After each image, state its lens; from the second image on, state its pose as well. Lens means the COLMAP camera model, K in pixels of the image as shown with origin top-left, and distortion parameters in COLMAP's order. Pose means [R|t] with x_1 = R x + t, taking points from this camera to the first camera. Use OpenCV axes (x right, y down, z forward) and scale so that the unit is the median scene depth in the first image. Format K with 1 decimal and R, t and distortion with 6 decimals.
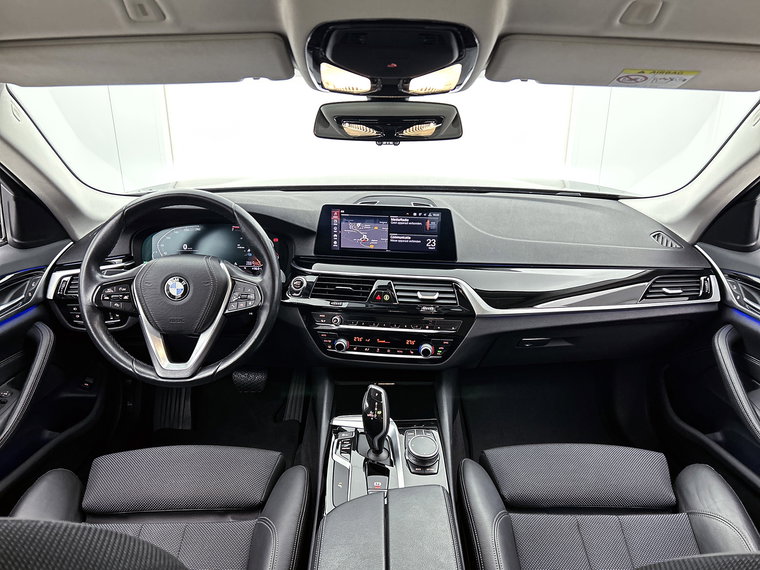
lens RADIAL K [[563.4, 0, 380.0], [0, 563.4, 285.0], [0, 0, 1]] dist [0.009961, -0.000429]
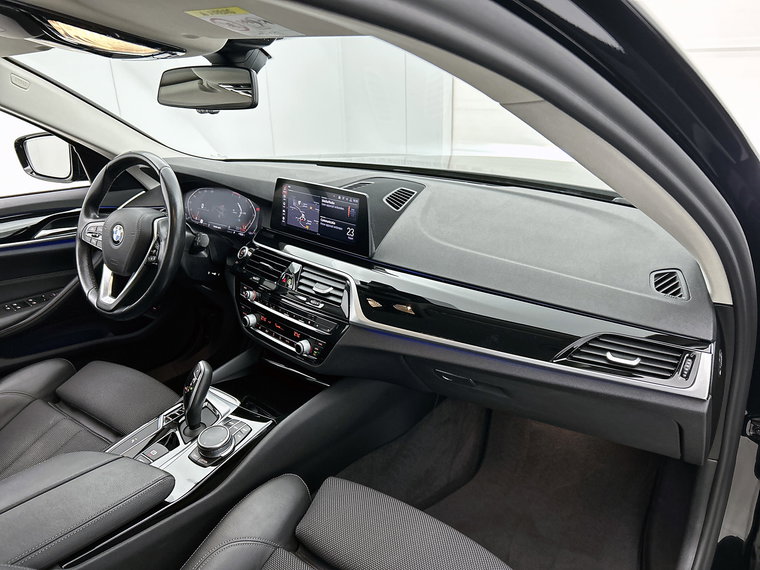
lens RADIAL K [[576.3, 0, 366.5], [0, 576.3, 283.5], [0, 0, 1]] dist [0.010498, 0.000571]
pose [[0.786146, 0.197616, -0.585595, 0.672169], [-0.185064, 0.979297, 0.082031, -0.076917], [0.589682, 0.043885, 0.806442, 0.304684]]
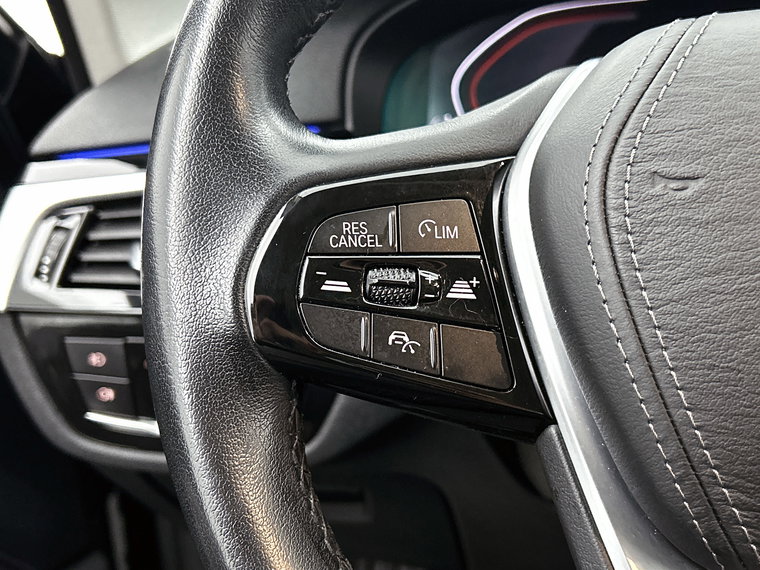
lens RADIAL K [[966.4, 0, 380.0], [0, 966.4, 285.0], [0, 0, 1]] dist [0.097144, -0.035402]
pose [[0.980678, 0.032108, -0.192977, -0.380571], [-0.043437, 0.997554, -0.054766, 0.031218], [0.190746, 0.062091, 0.979674, 0.685506]]
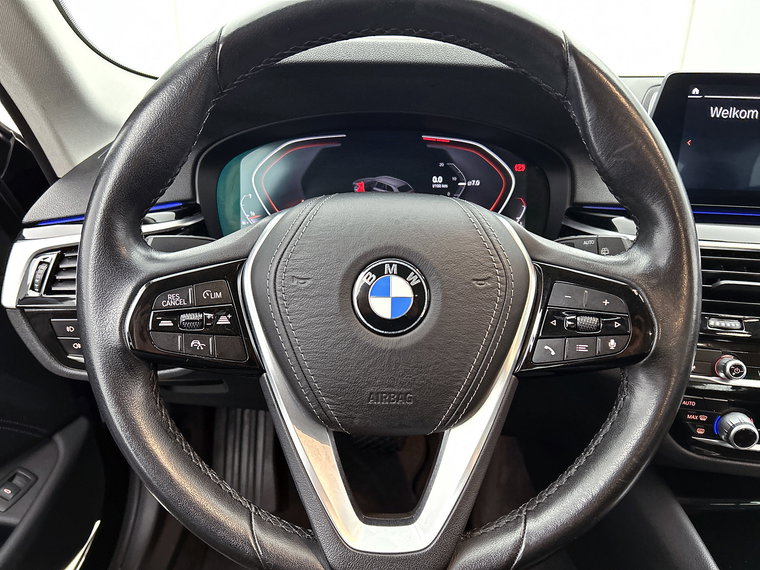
lens RADIAL K [[583.9, 0, 380.0], [0, 583.9, 285.0], [0, 0, 1]] dist [0.007104, -0.003160]
pose [[0.999948, 0.005647, -0.008531, -0.319958], [-0.005201, 0.998664, 0.051421, -0.014569], [0.008810, -0.051374, 0.998641, 0.596011]]
